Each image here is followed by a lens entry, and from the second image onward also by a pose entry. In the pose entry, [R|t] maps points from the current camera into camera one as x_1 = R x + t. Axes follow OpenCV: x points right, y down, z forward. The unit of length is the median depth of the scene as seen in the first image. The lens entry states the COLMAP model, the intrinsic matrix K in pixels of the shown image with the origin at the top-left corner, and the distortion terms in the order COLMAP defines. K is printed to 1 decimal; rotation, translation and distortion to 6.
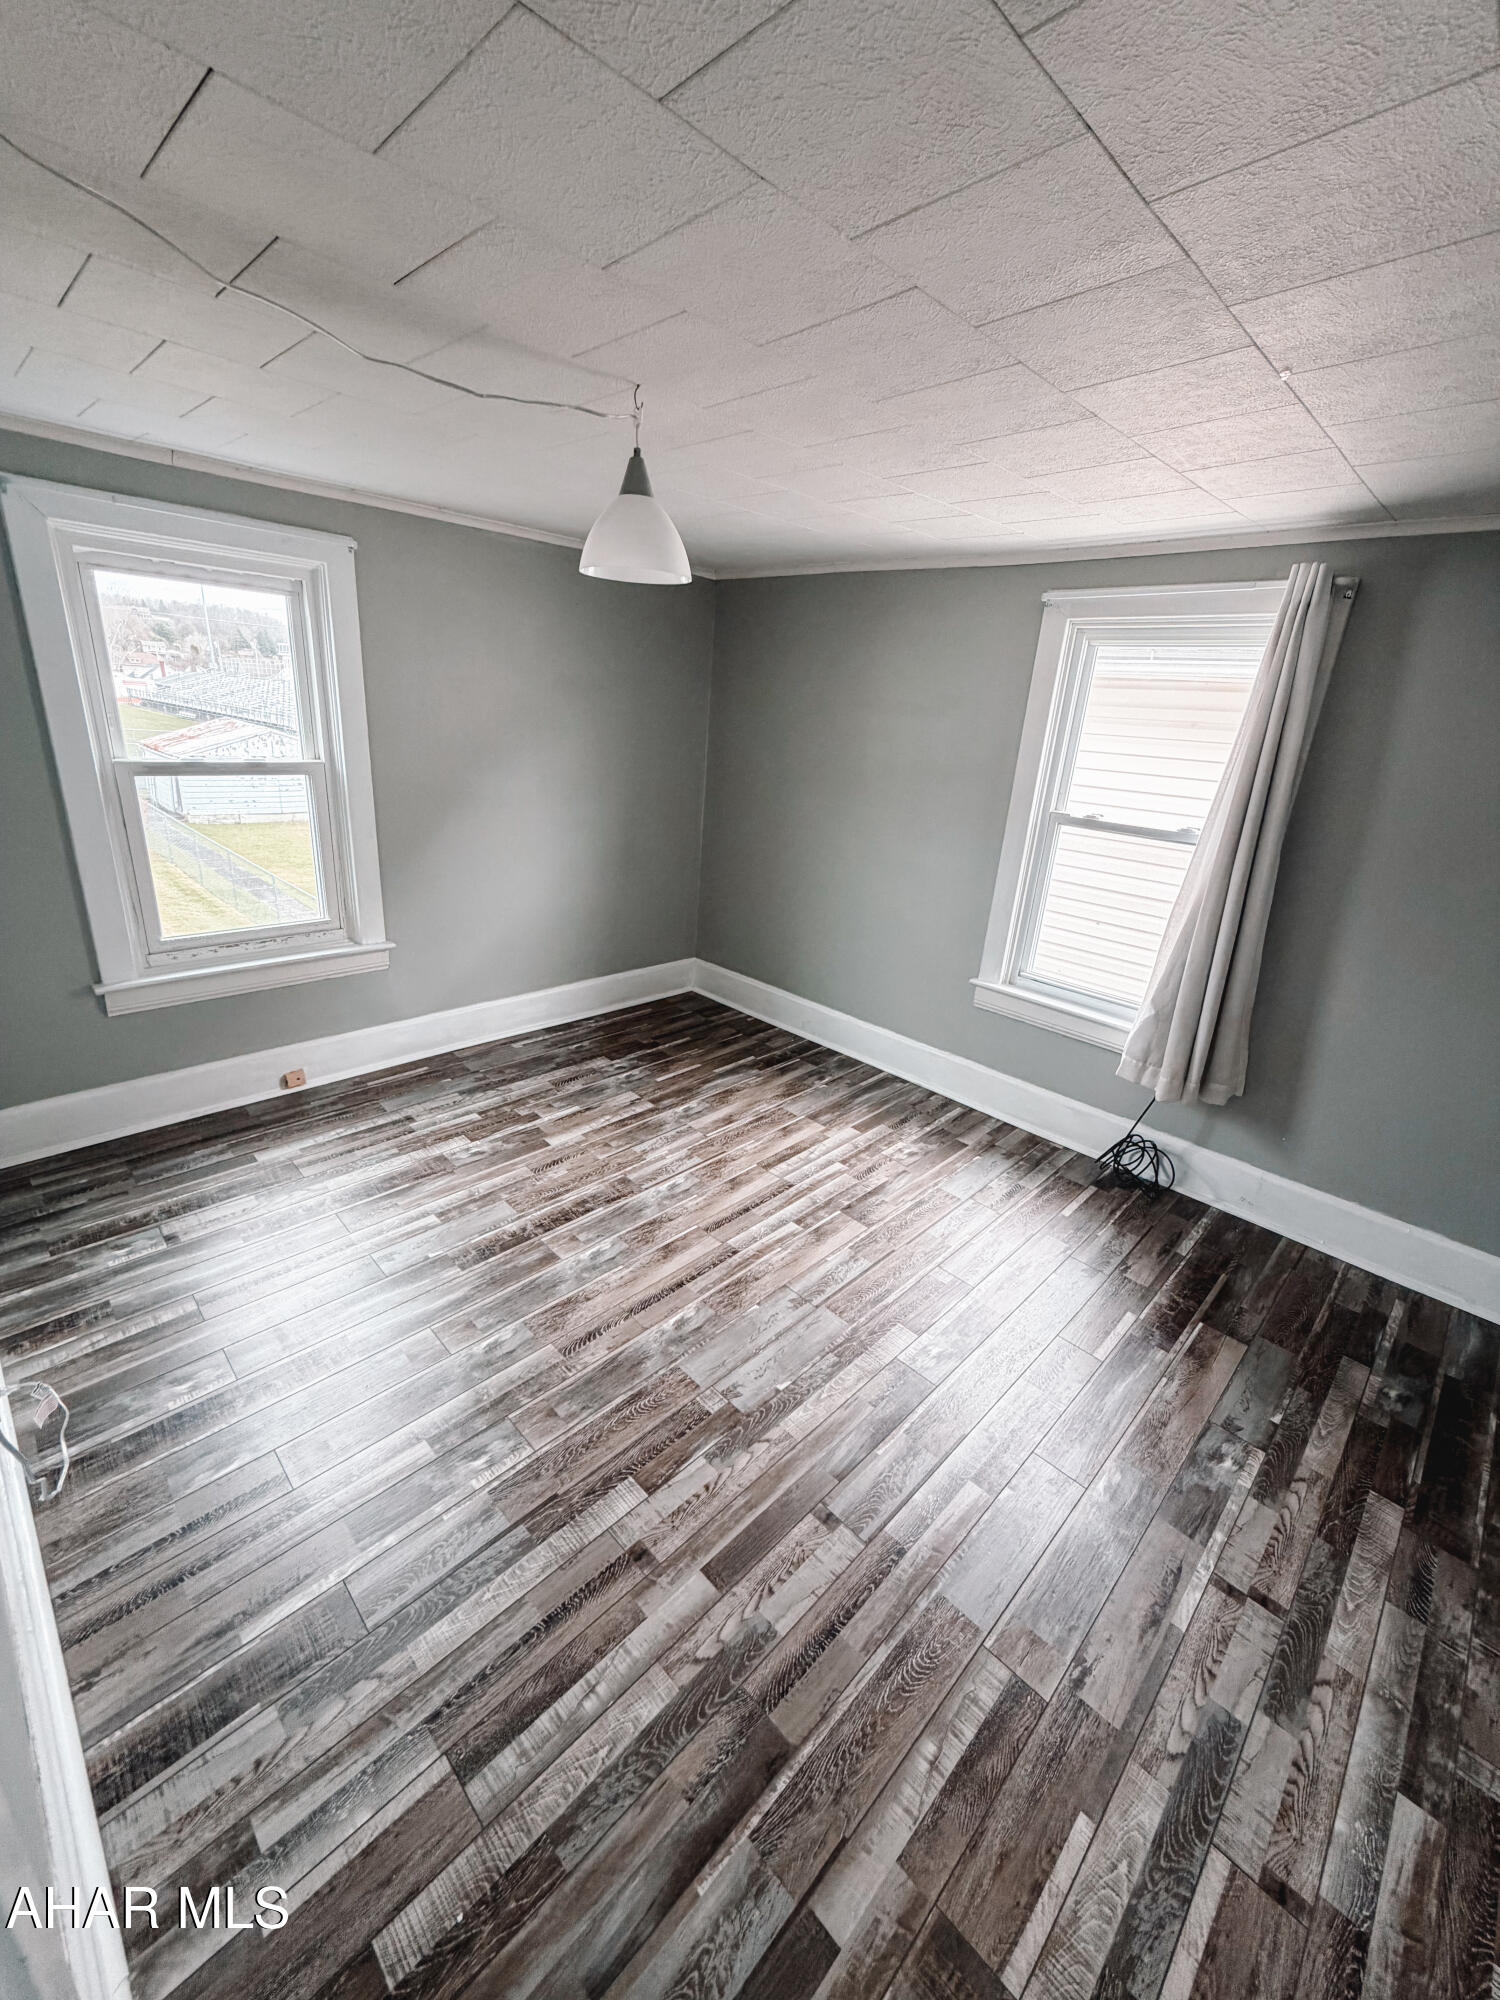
lens RADIAL K [[799.1, 0, 750.5], [0, 799.1, 991.2], [0, 0, 1]] dist [0.000226, 0.000441]
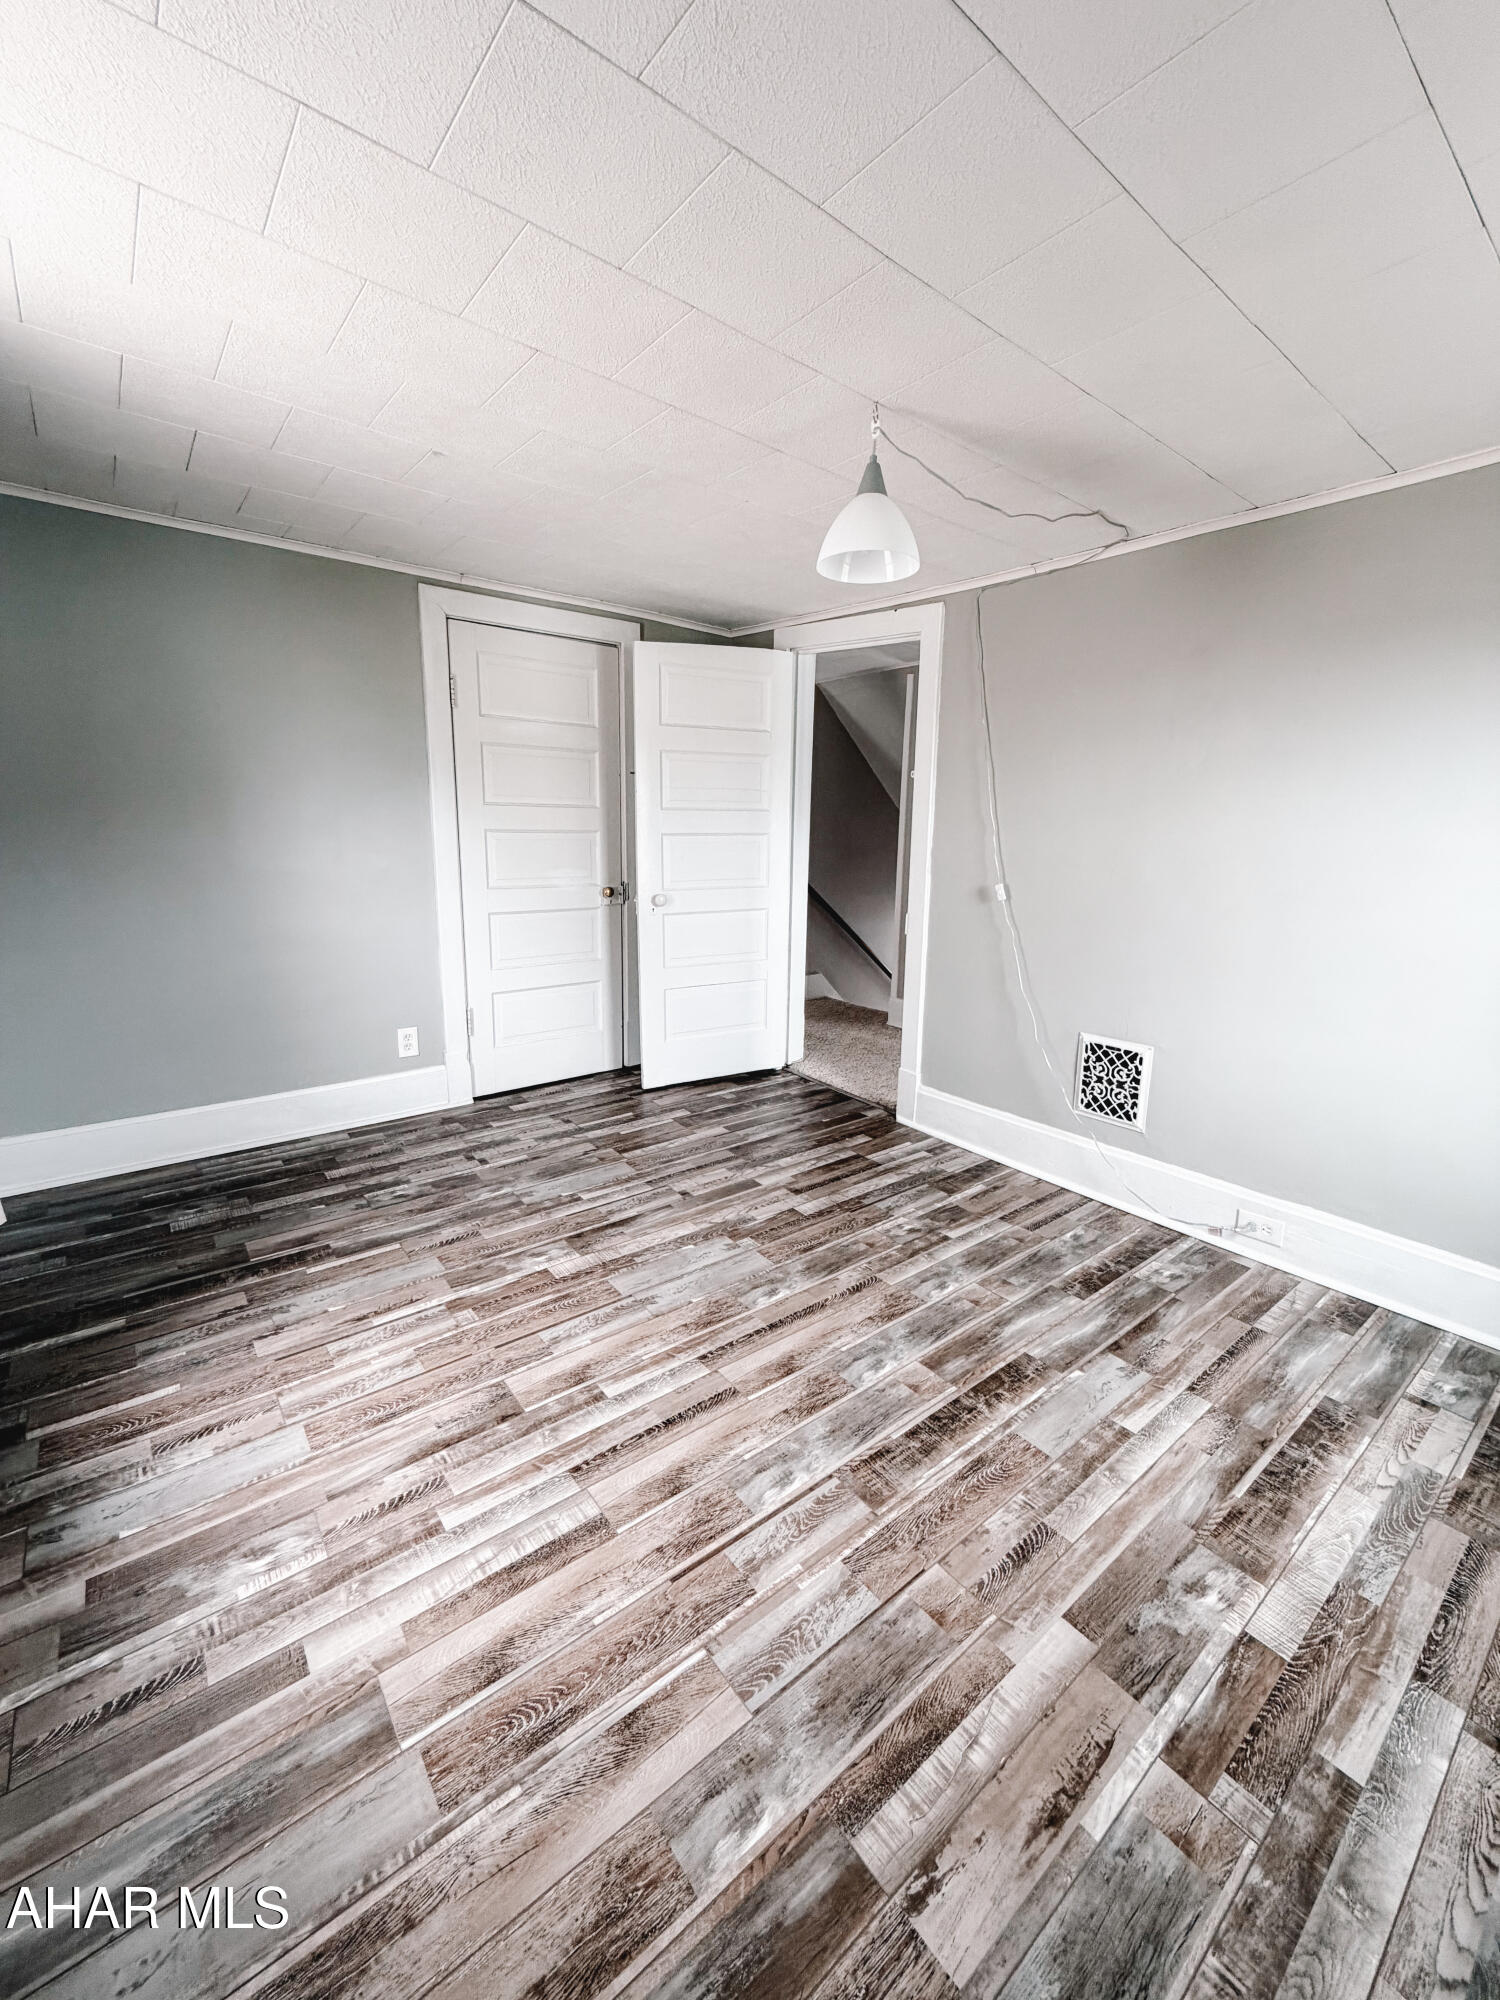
lens RADIAL K [[799.1, 0, 750.5], [0, 799.1, 991.2], [0, 0, 1]] dist [0.000226, 0.000441]
pose [[-0.989482, -0.111868, 0.091715, -0.098495], [-0.046513, 0.846378, 0.530547, -0.398436], [-0.136977, 0.520701, -0.842679, 1.480652]]
